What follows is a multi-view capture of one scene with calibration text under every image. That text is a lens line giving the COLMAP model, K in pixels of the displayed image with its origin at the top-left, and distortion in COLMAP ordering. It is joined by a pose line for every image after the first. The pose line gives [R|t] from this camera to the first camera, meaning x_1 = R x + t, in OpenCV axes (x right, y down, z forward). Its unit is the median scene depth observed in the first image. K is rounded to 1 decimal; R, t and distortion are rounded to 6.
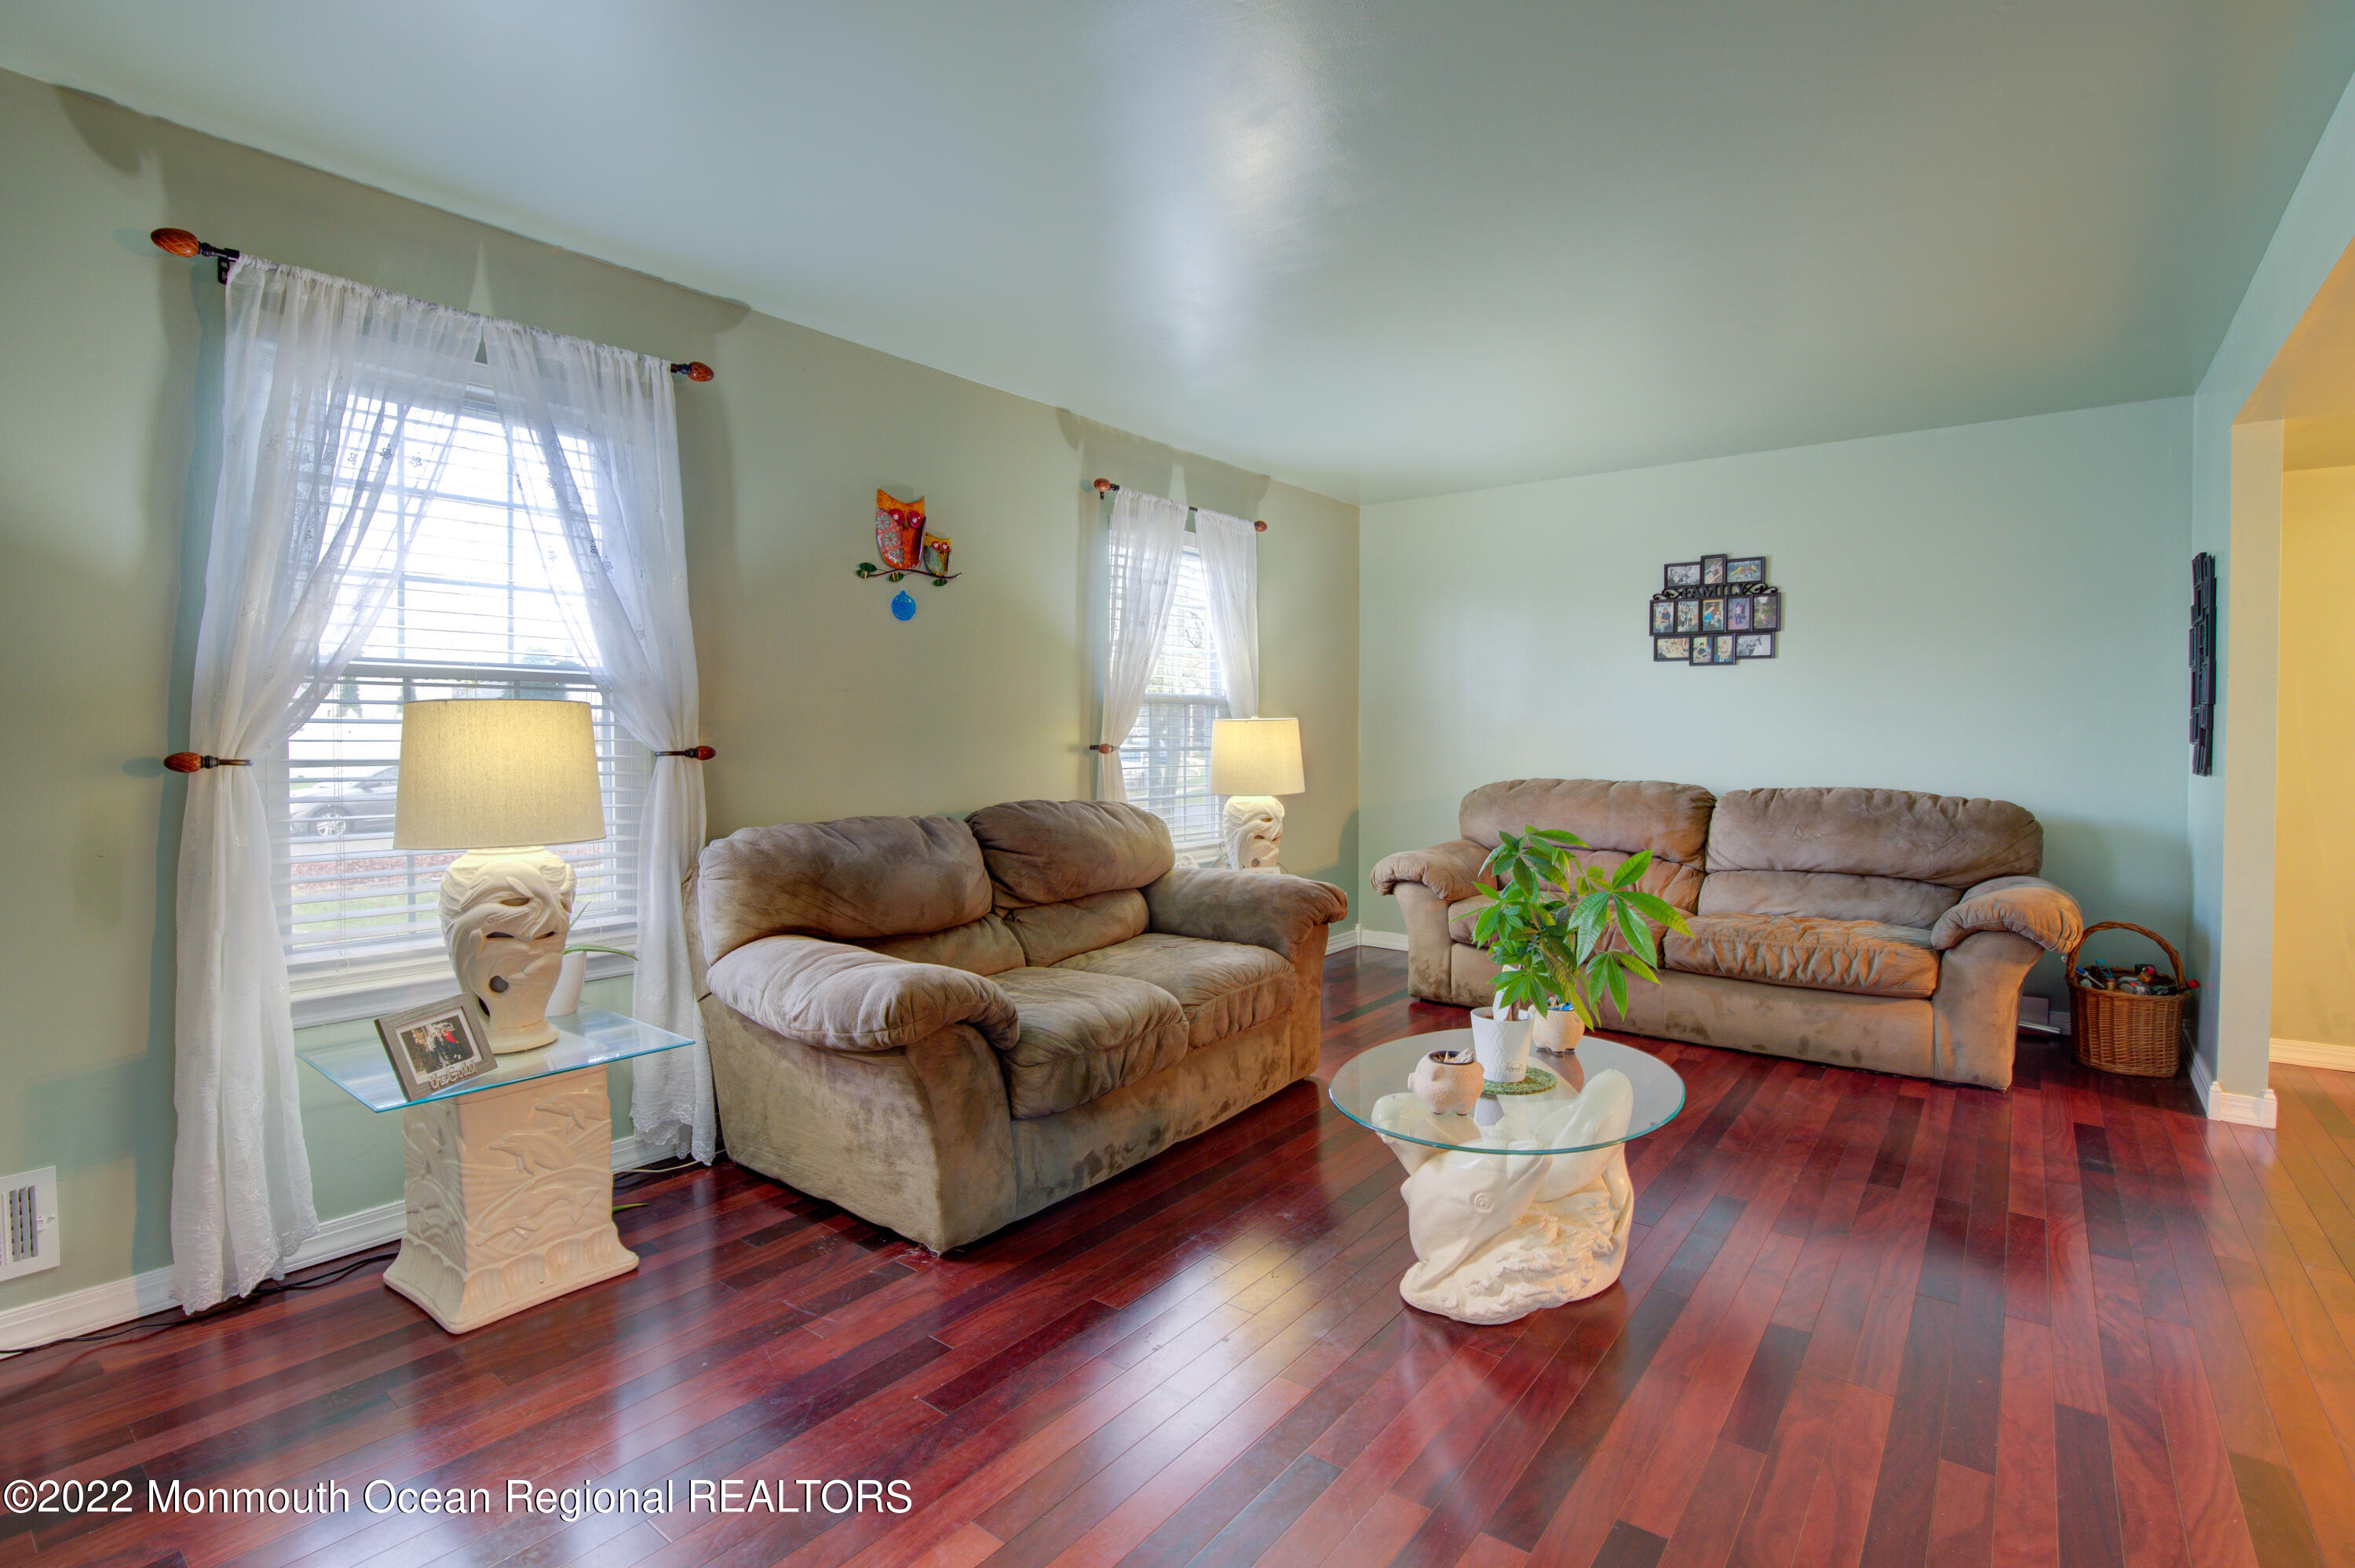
lens RADIAL K [[1104.2, 0, 1191.3], [0, 1104.2, 751.0], [0, 0, 1]] dist [-0.039459, 0.011559]
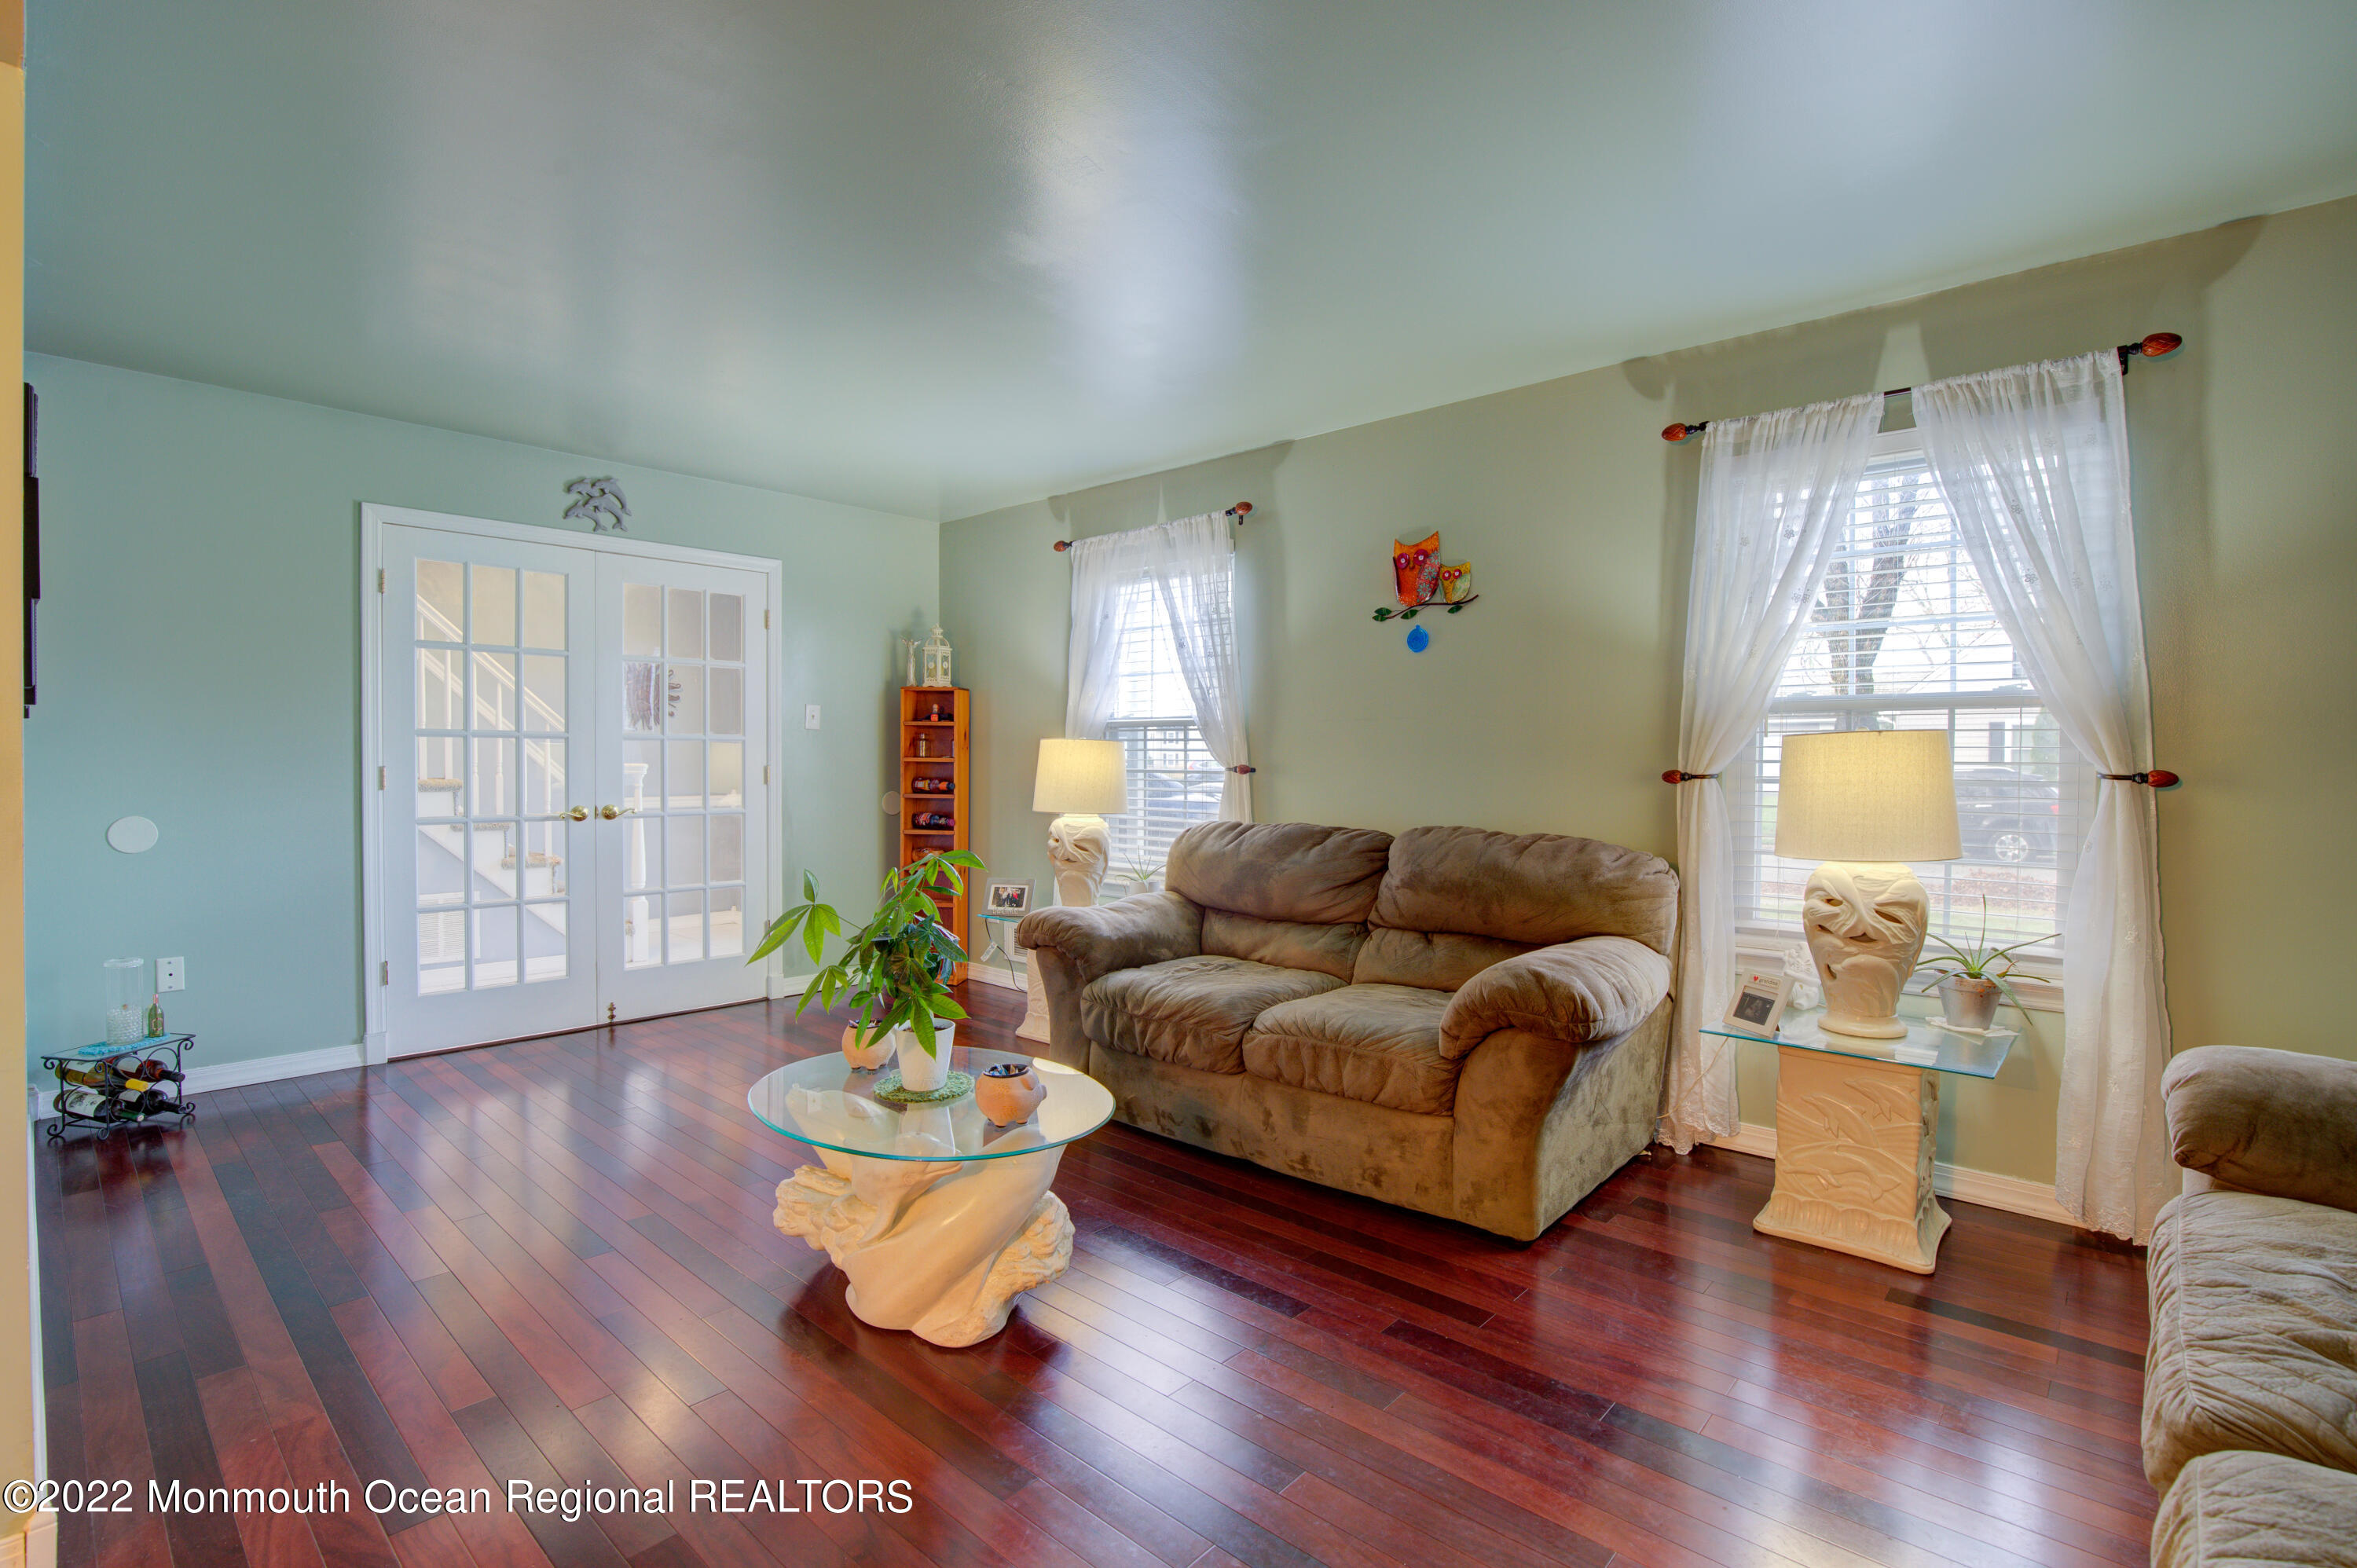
lens RADIAL K [[1105.2, 0, 1192.3], [0, 1105.2, 751.0], [0, 0, 1]] dist [-0.039459, 0.011559]
pose [[-0.077328, -0.003114, -0.997001, 0.871373], [-0.014872, 0.999887, -0.001969, -0.015741], [0.996895, 0.014675, -0.077365, 0.887230]]
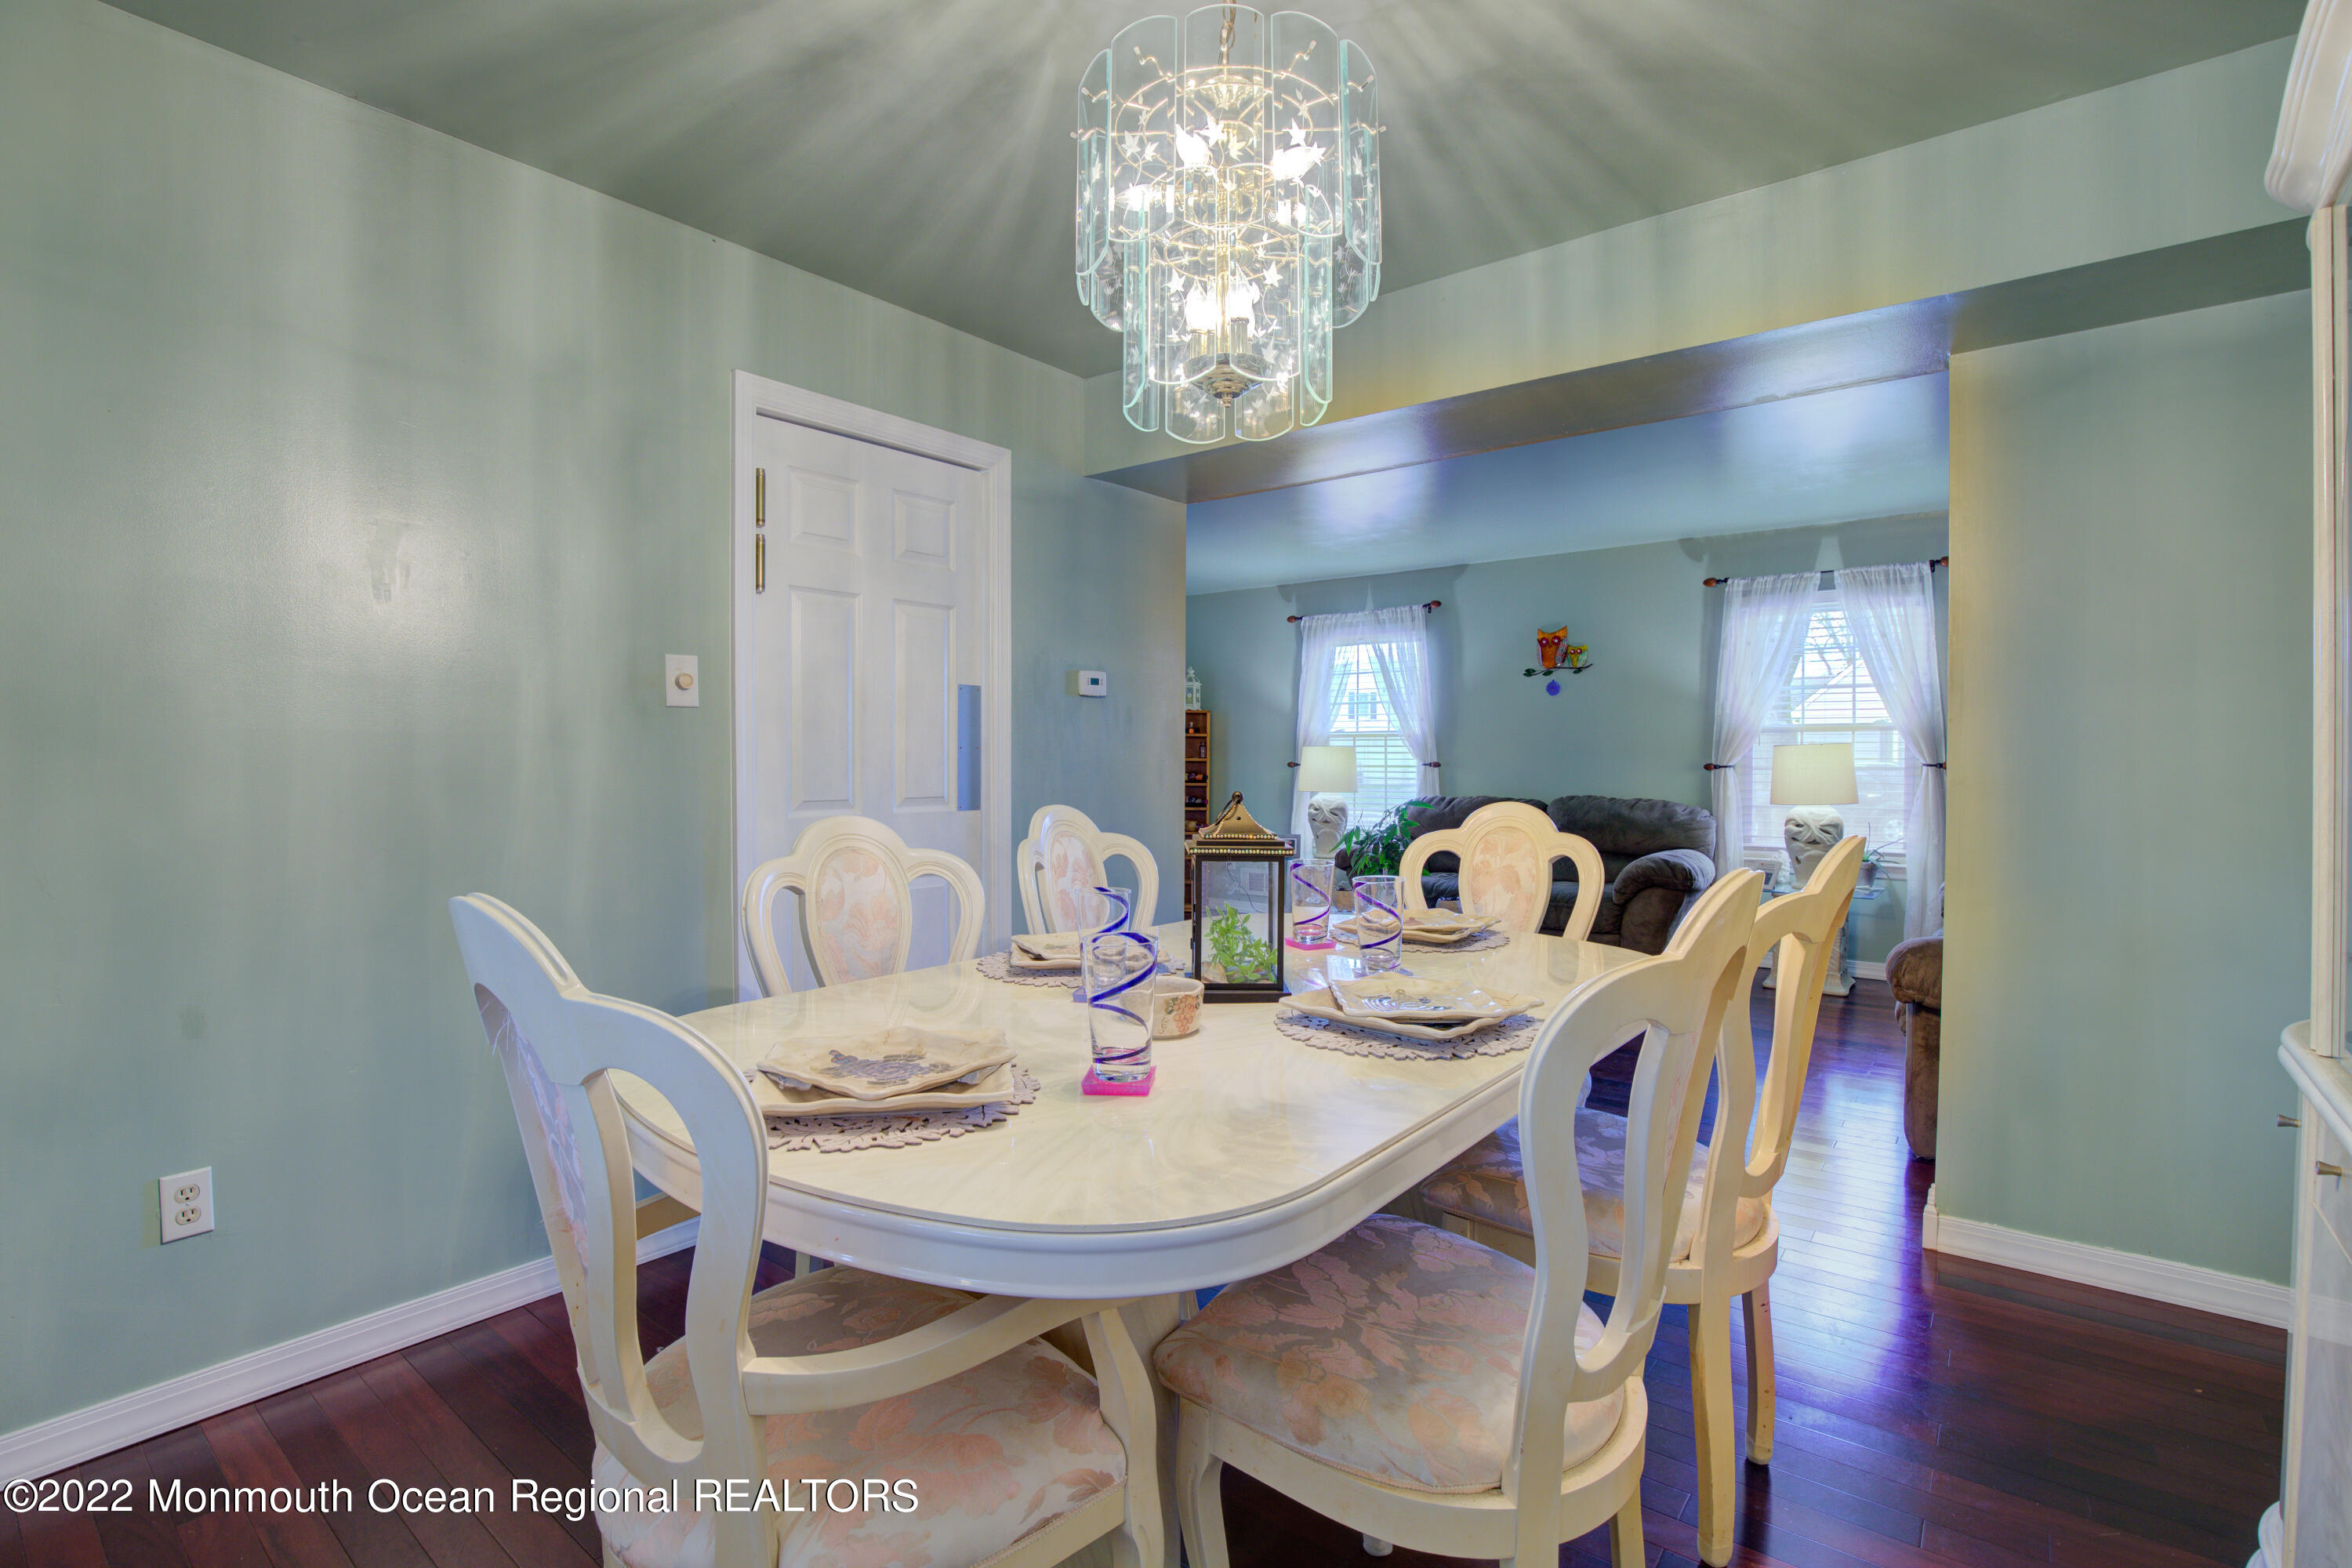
lens RADIAL K [[1102.9, 0, 1189.8], [0, 1102.9, 751.0], [0, 0, 1]] dist [-0.039459, 0.011559]
pose [[-0.003981, -0.005369, -0.999978, 1.654422], [-0.013515, 0.999895, -0.005315, -0.006162], [0.999901, 0.013493, -0.004053, 0.401364]]
